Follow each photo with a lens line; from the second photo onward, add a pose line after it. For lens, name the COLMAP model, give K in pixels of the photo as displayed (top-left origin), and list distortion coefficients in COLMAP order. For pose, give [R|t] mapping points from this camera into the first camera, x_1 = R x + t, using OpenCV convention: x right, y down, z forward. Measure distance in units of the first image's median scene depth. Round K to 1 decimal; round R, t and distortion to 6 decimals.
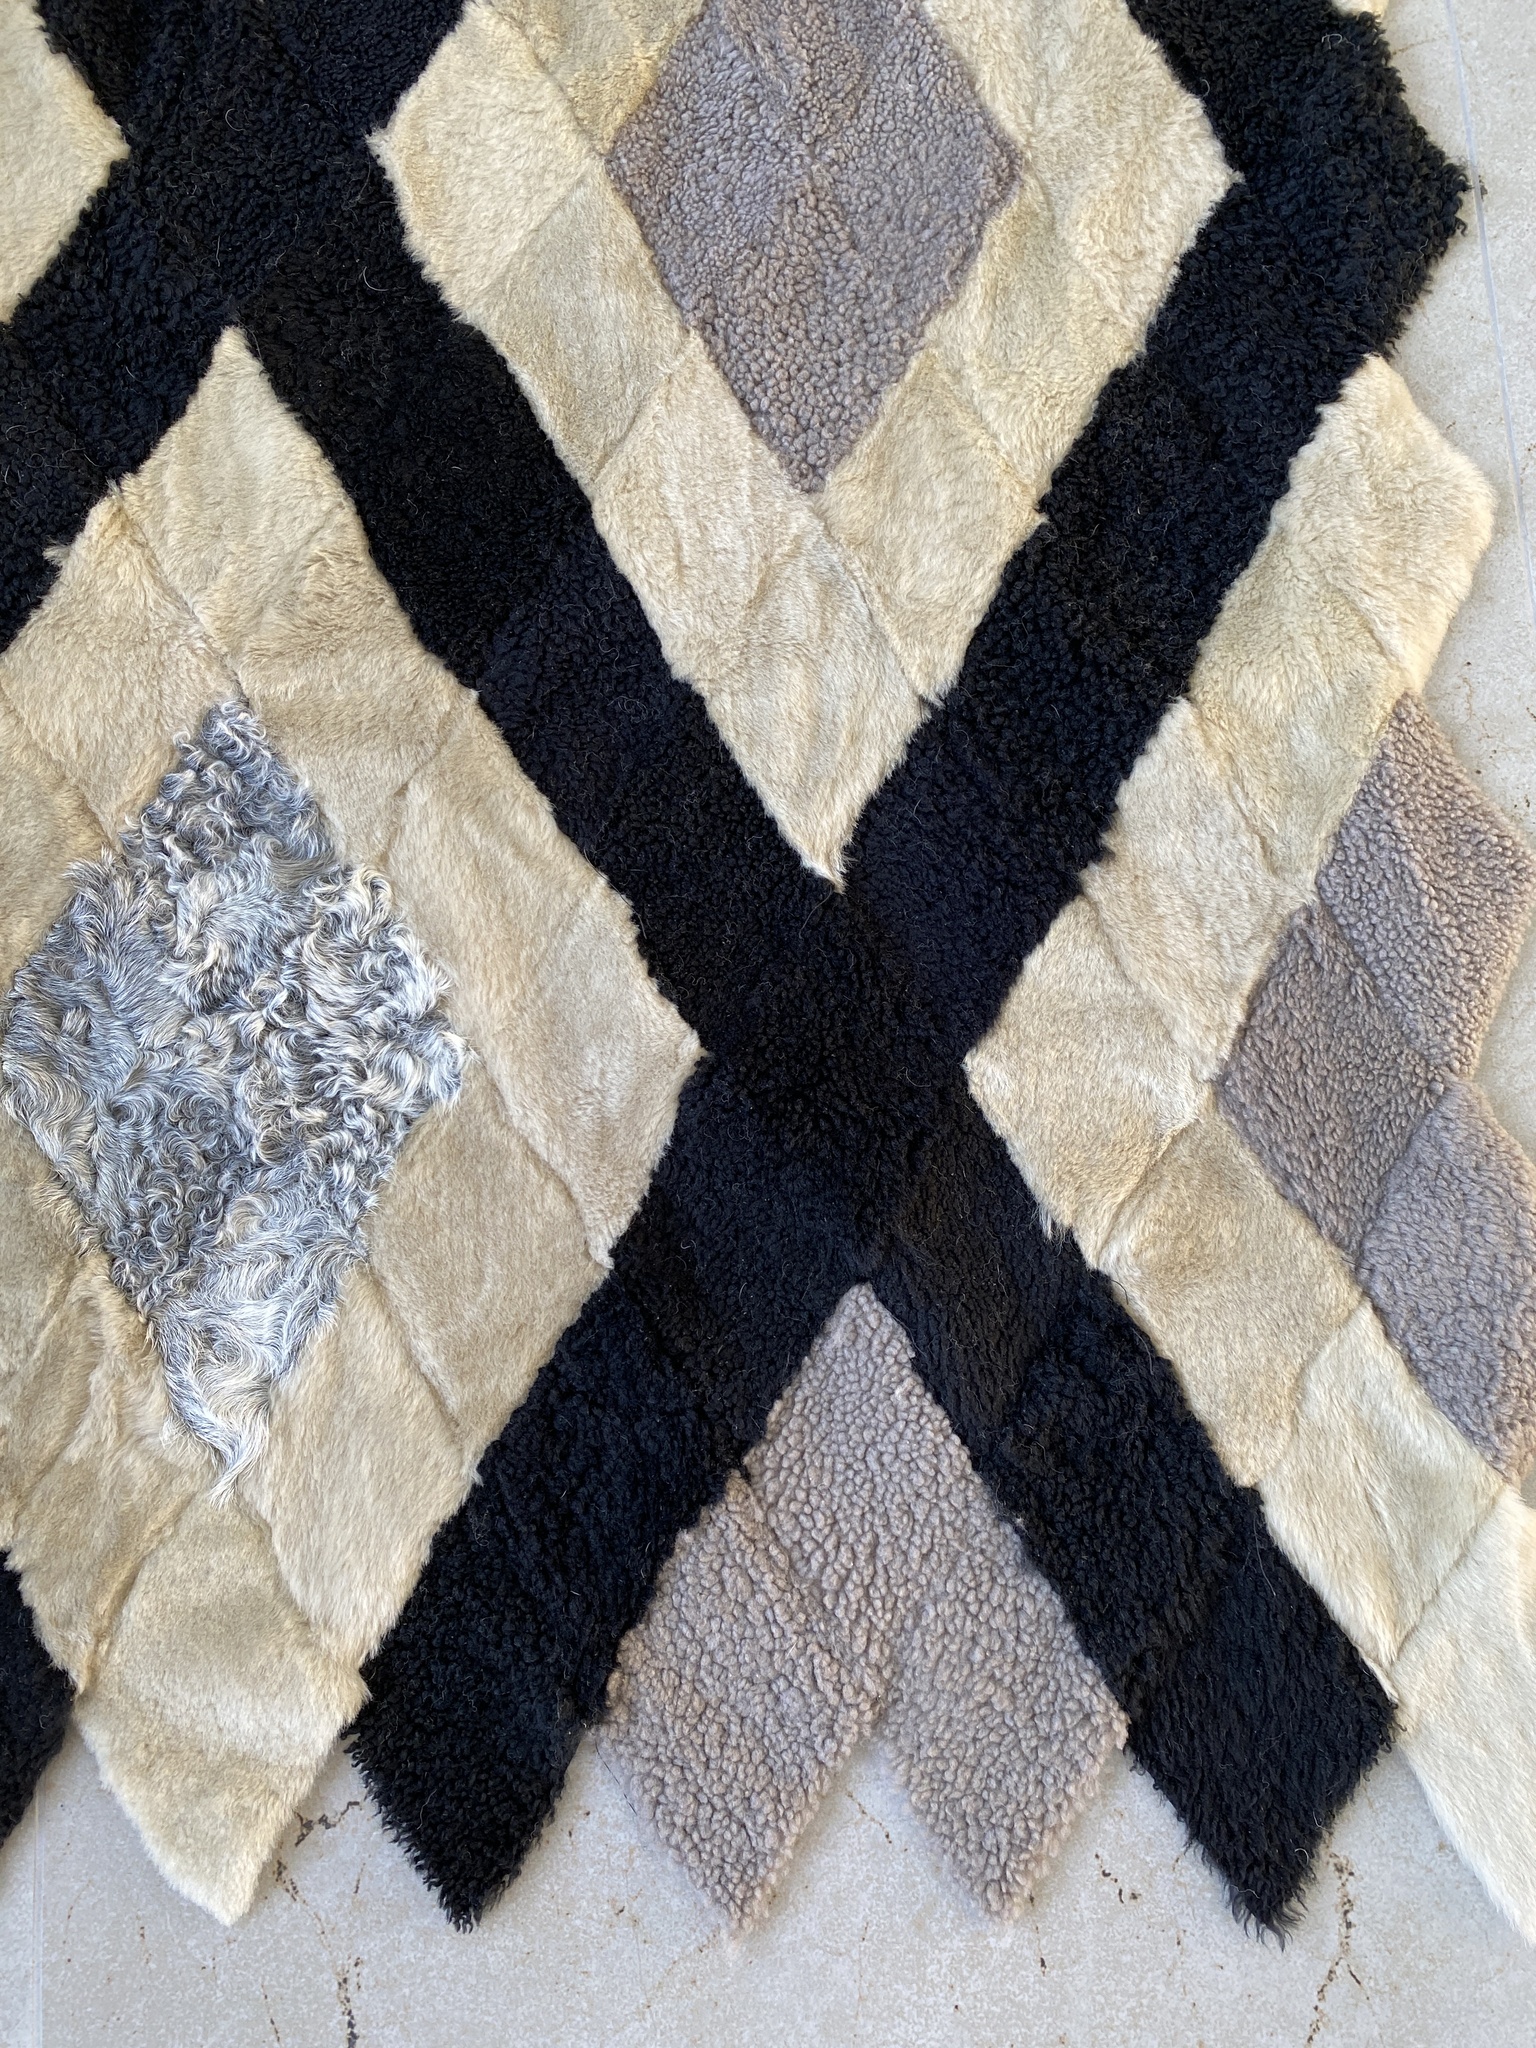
lens RADIAL K [[1559.1, 0, 808.1], [0, 1559.1, 1023.0], [0, 0, 1]] dist [0.026287, -0.034596]
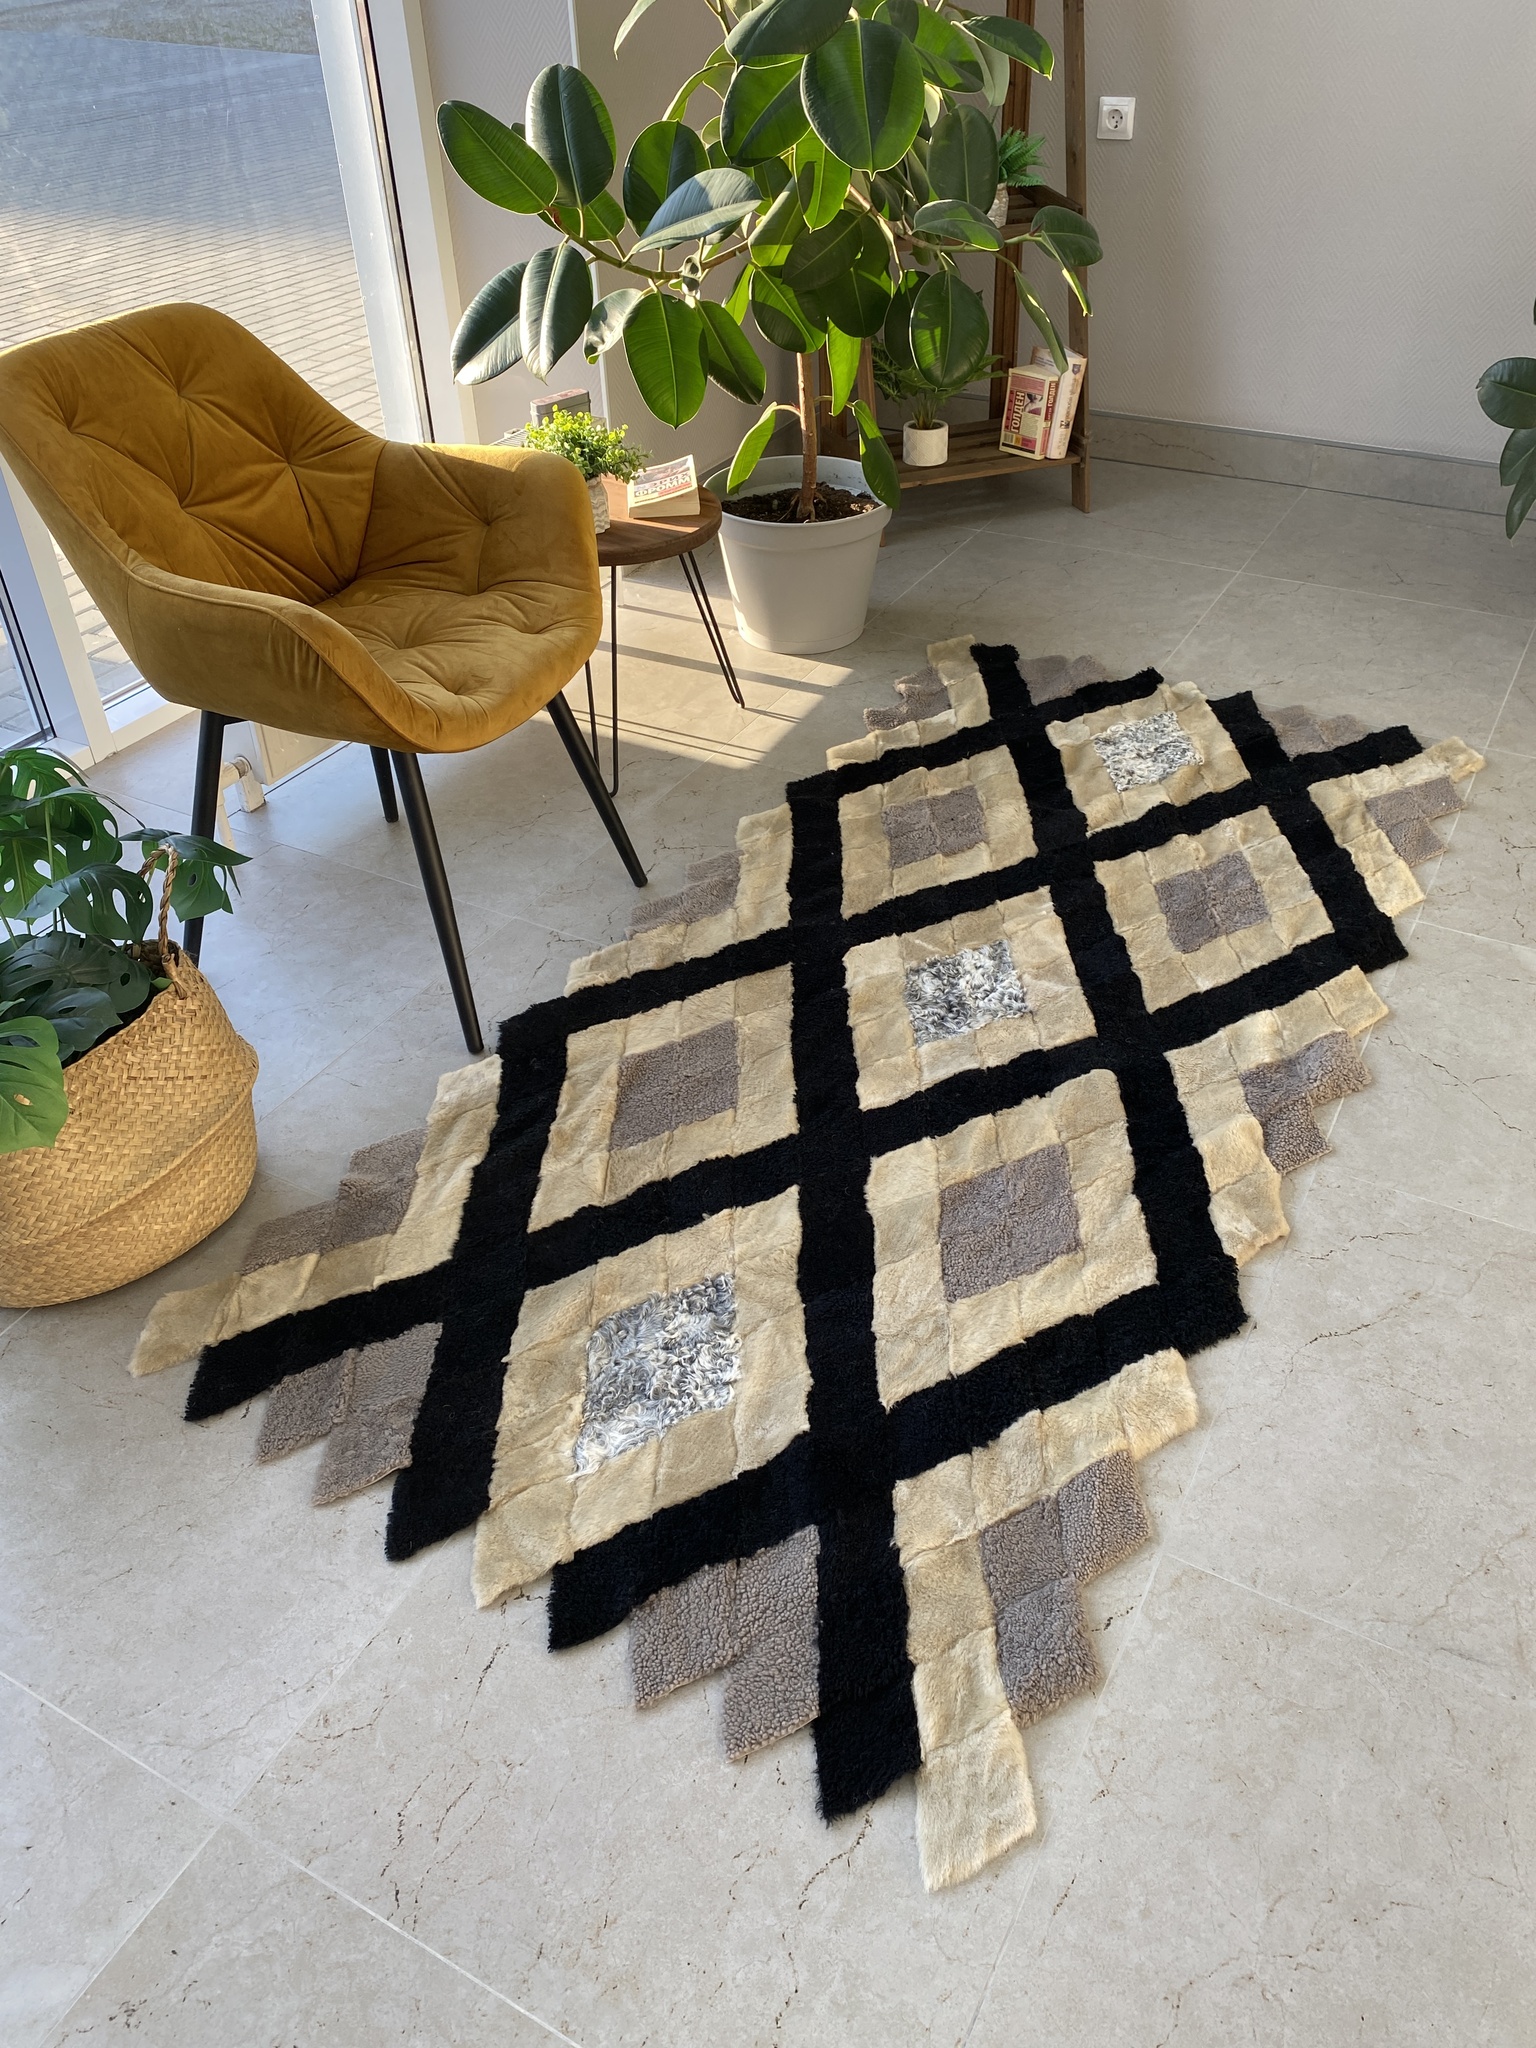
lens RADIAL K [[1559.1, 0, 808.1], [0, 1559.1, 1023.0], [0, 0, 1]] dist [0.026287, -0.034596]
pose [[0.856853, 0.298504, -0.420355, 0.824760], [-0.505519, 0.646580, -0.571300, 1.067322], [0.101258, 0.702018, 0.704924, -1.327257]]
